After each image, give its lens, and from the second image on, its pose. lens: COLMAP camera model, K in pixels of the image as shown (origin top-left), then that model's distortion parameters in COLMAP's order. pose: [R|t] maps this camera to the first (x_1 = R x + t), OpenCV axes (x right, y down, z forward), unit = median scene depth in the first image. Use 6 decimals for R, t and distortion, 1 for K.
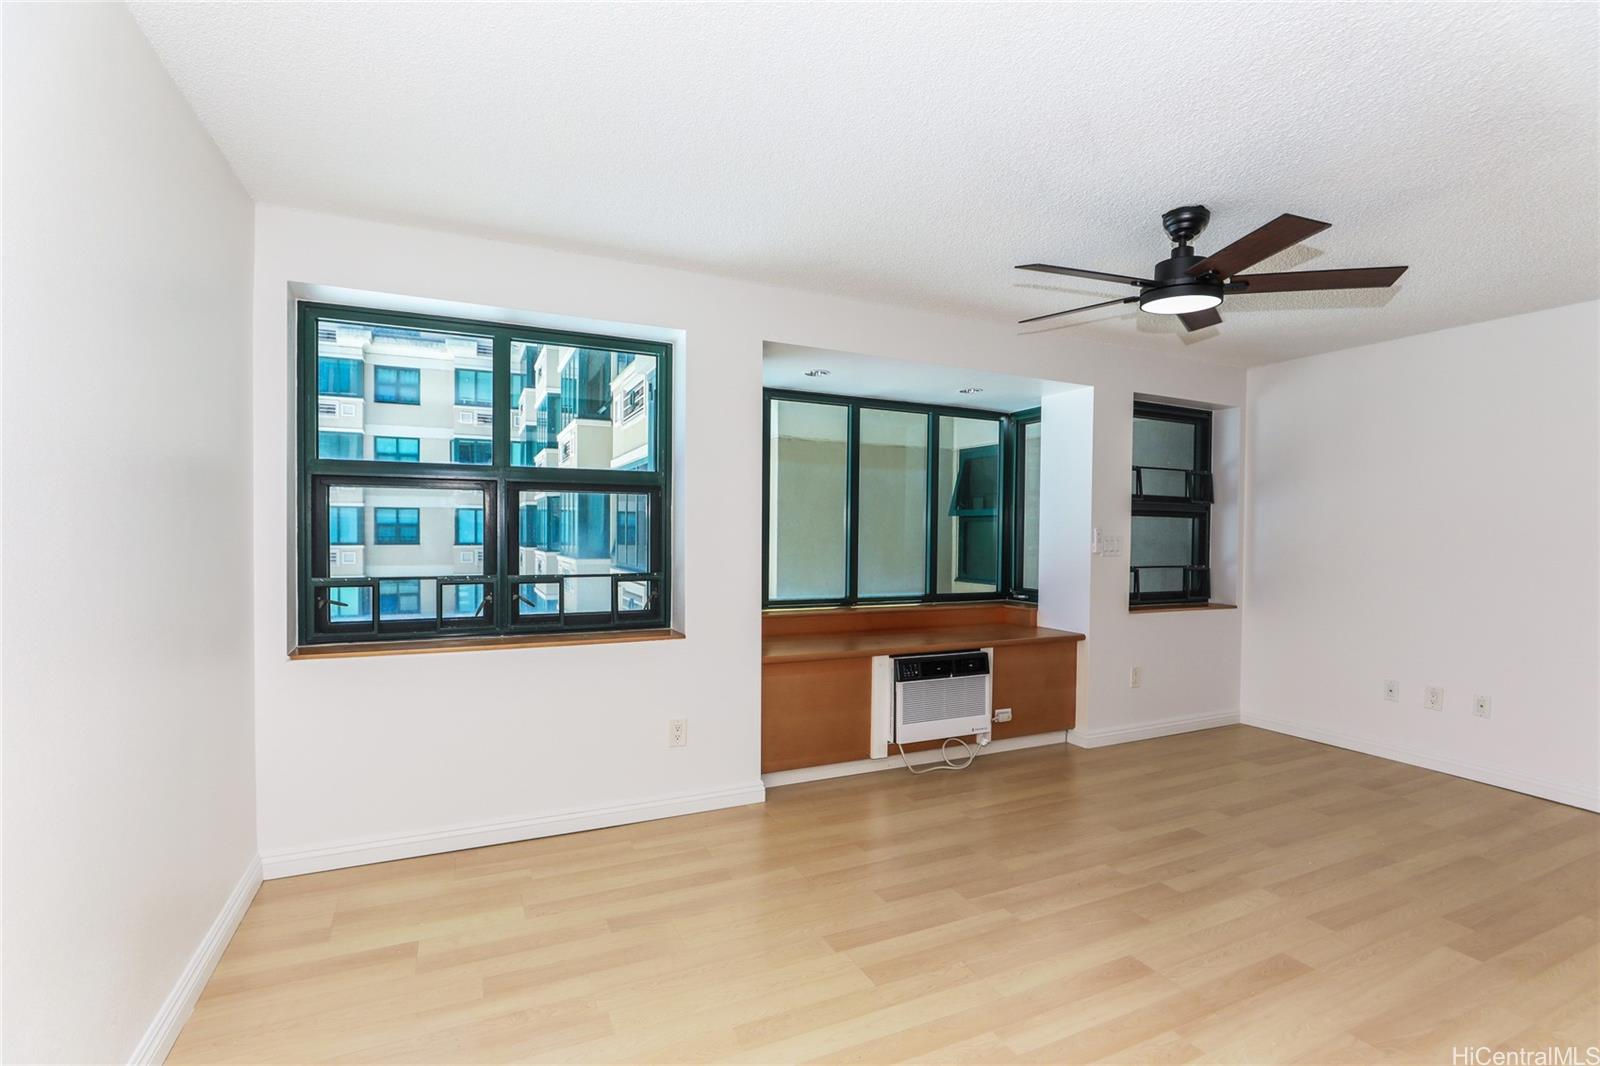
lens RADIAL K [[738.5, 0, 813.5], [0, 738.5, 534.3], [0, 0, 1]] dist [-0.013390, 0.000320]
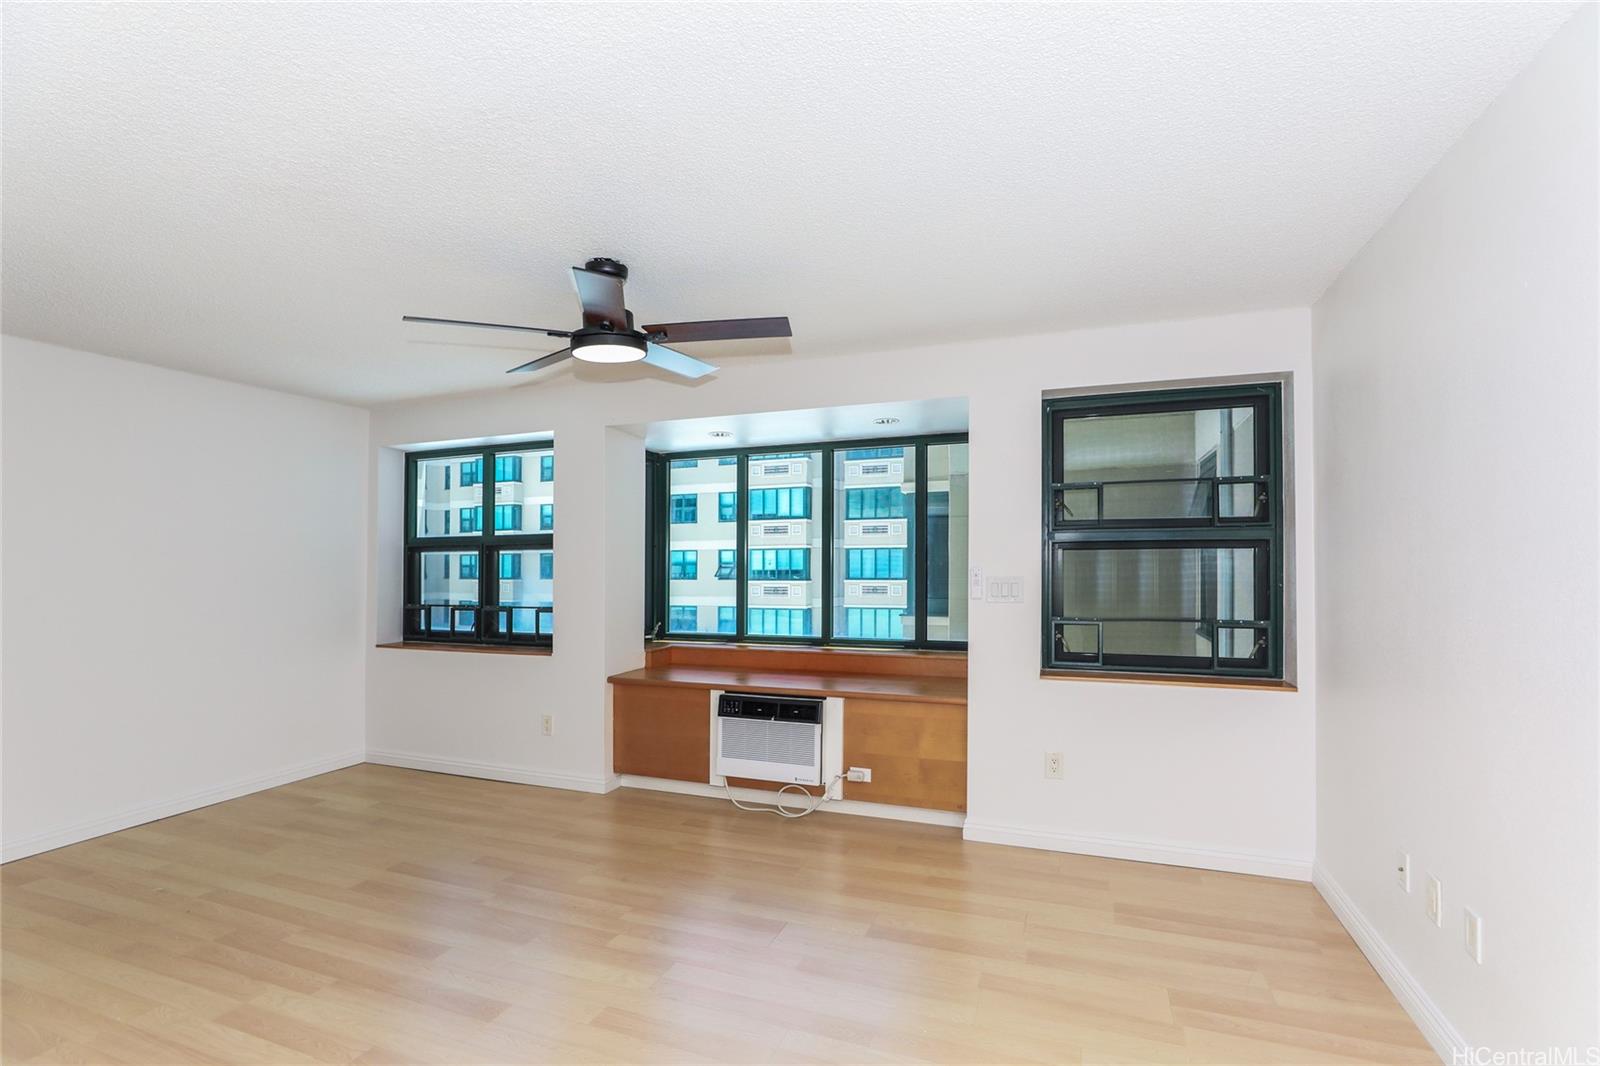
lens RADIAL K [[724.2, 0, 805.9], [0, 724.2, 569.2], [0, 0, 1]] dist [-0.017698, -0.000025]
pose [[0.693561, -0.010510, -0.720321, 0.946362], [0.005778, 0.999943, -0.009027, -0.002170], [0.720374, 0.002098, 0.693582, 0.361508]]
